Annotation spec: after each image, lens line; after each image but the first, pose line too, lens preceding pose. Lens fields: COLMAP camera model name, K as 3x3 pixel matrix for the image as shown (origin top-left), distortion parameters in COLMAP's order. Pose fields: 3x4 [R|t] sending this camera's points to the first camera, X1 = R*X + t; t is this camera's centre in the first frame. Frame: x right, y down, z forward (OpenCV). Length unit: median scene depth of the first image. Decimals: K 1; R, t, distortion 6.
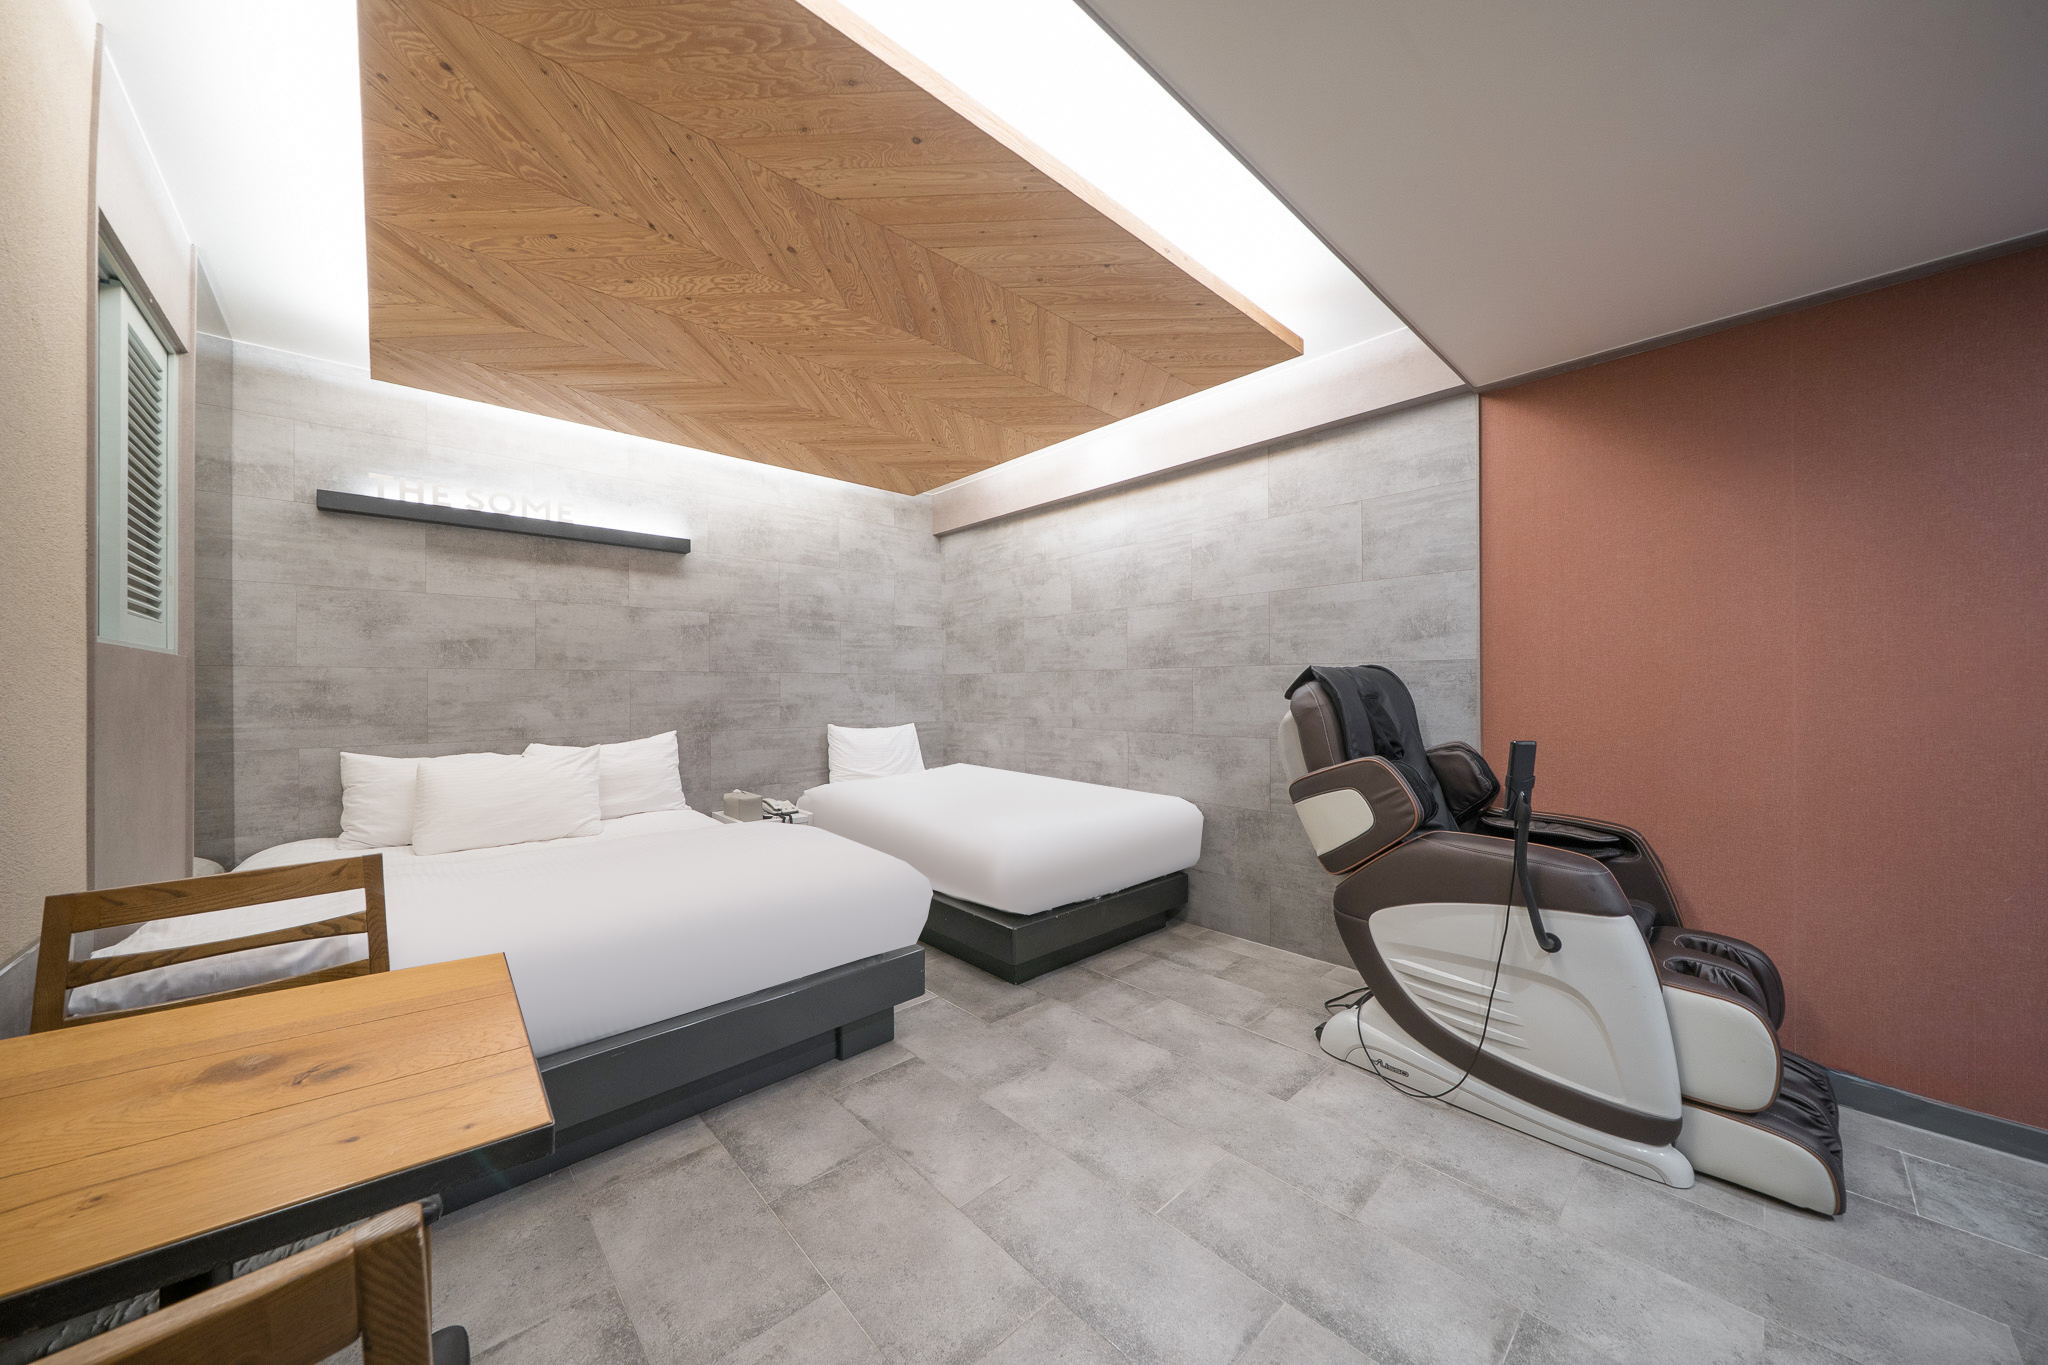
lens RADIAL K [[695.3, 0, 1009.4], [0, 695.3, 686.5], [0, 0, 1]] dist [-0.006858, -0.000121]
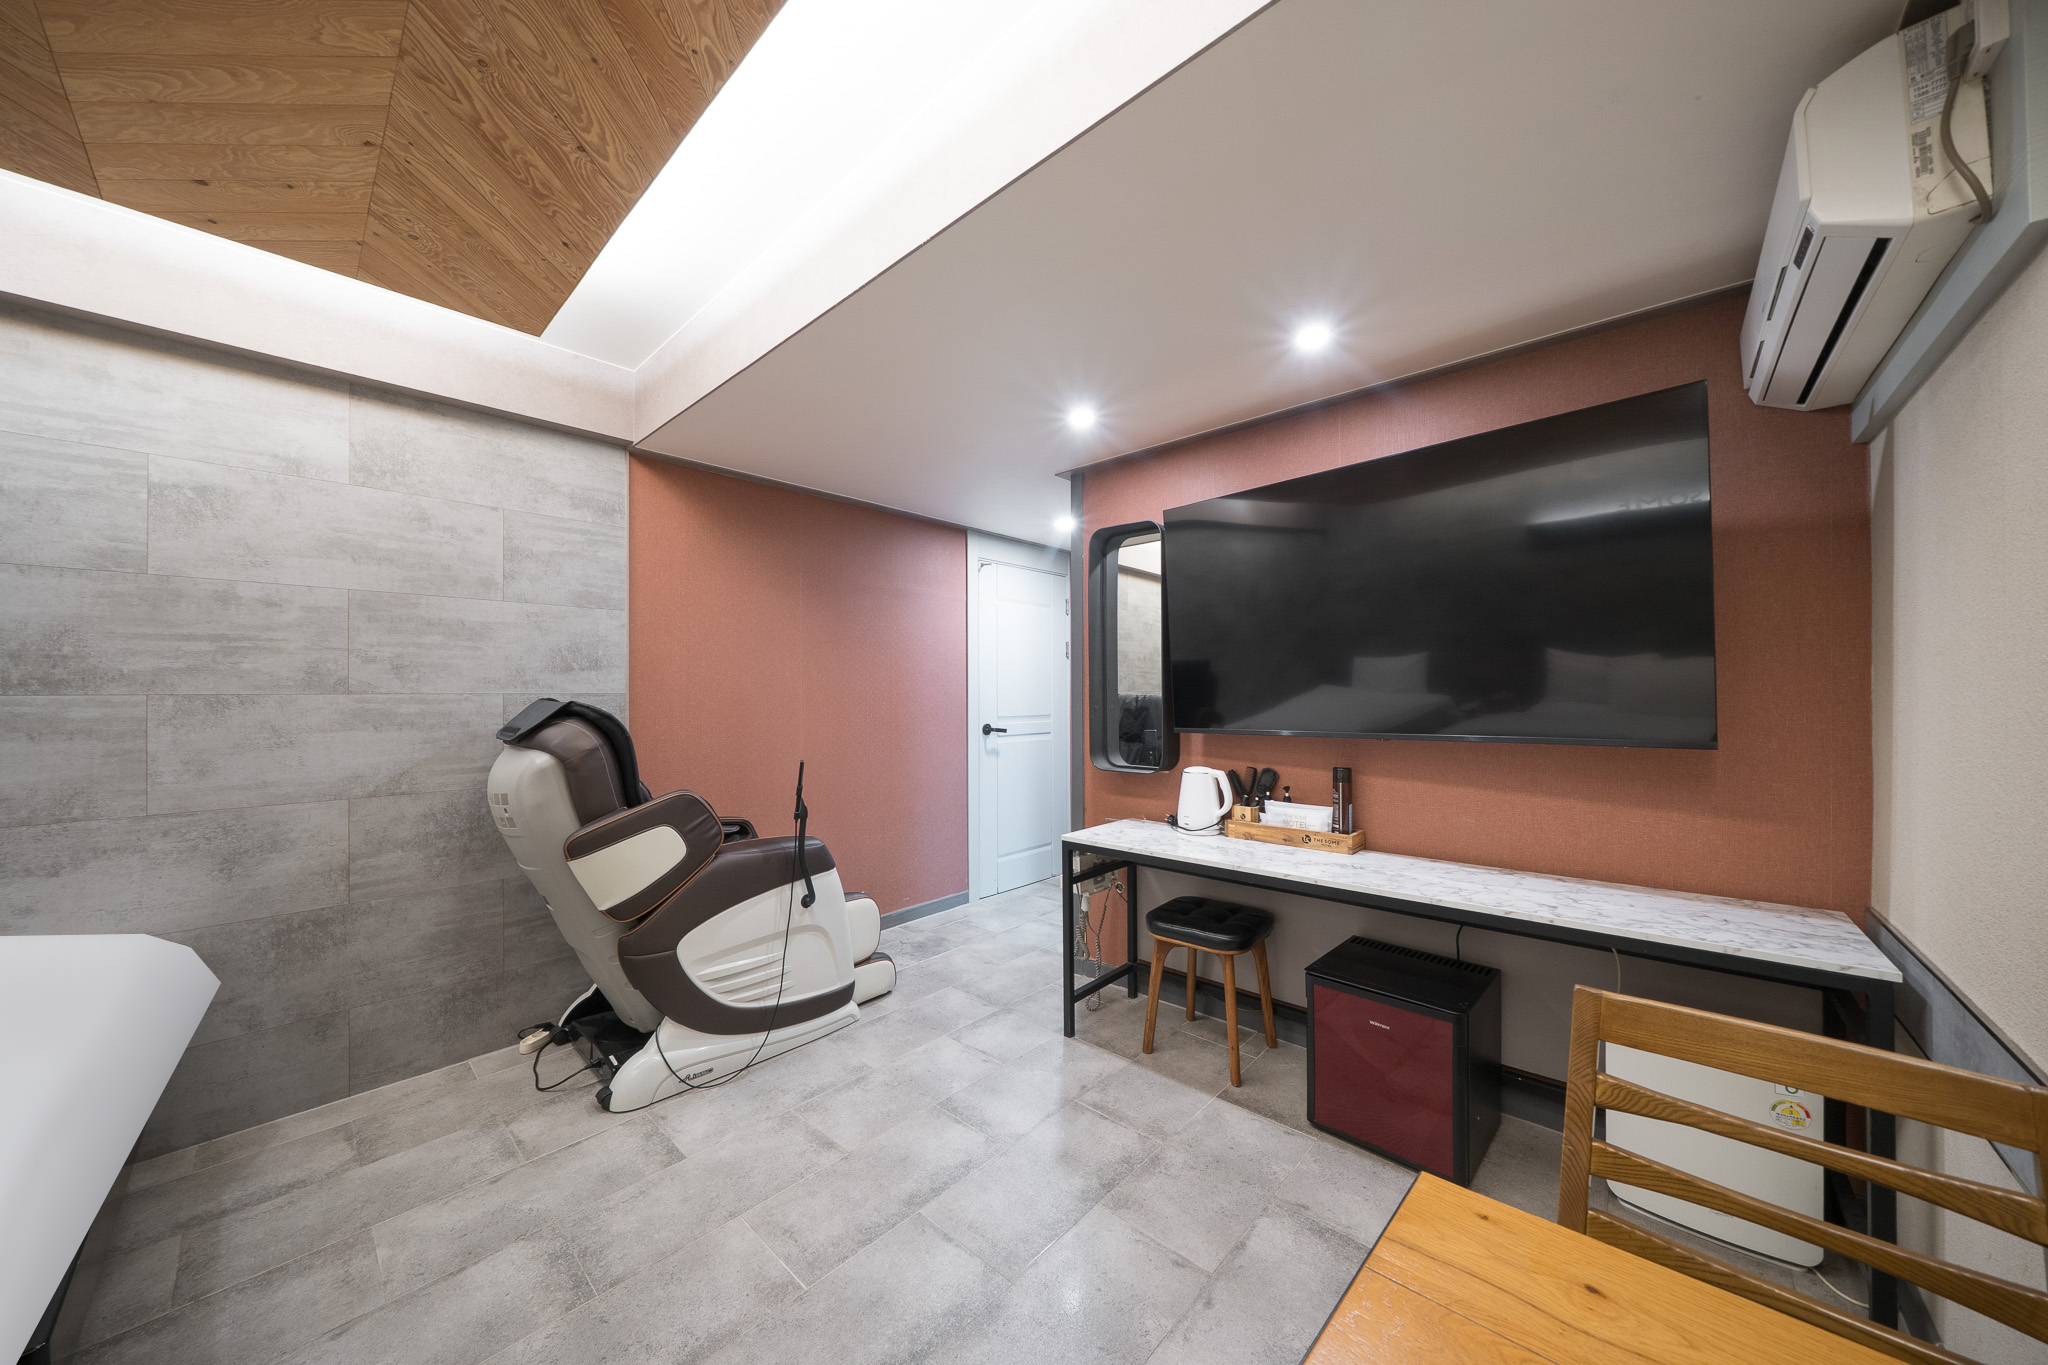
lens RADIAL K [[695.3, 0, 1020.9], [0, 695.3, 689.1], [0, 0, 1]] dist [-0.001219, -0.000087]
pose [[-0.088485, 0.011271, 0.996014, -0.401641], [0.002945, 0.999935, -0.011053, -0.027212], [-0.996073, 0.001955, -0.088512, 0.406622]]
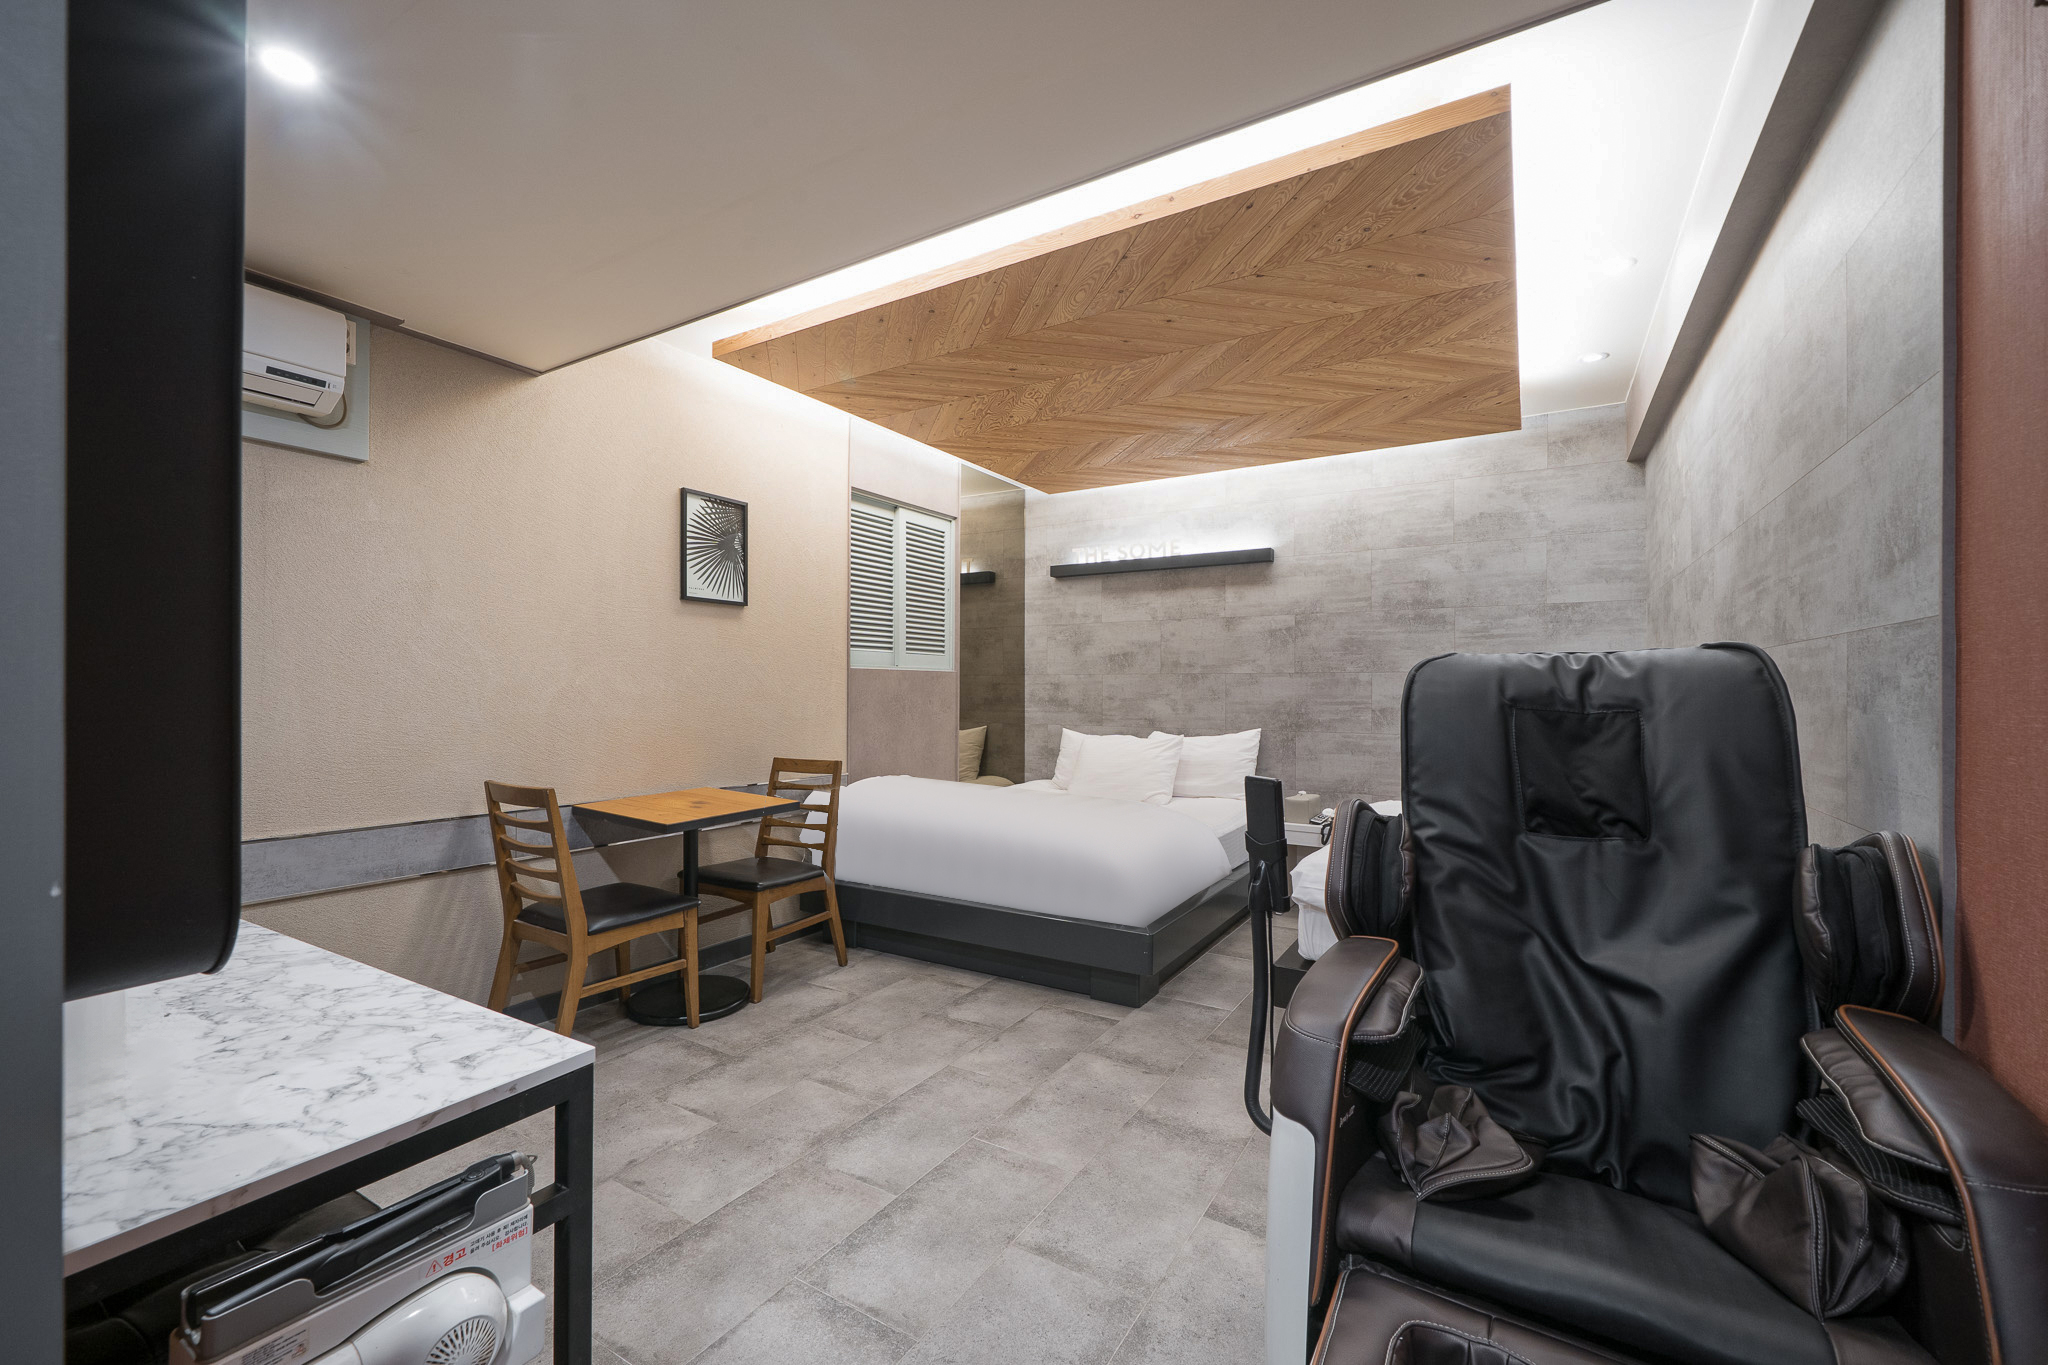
lens RADIAL K [[838.3, 0, 1019.1], [0, 838.3, 688.6], [0, 0, 1]] dist [0.000383, -0.000007]
pose [[0.277601, 0.002983, -0.960692, 0.820926], [-0.002148, 0.999995, 0.002484, -0.000456], [0.960694, 0.001374, 0.277606, 0.350431]]
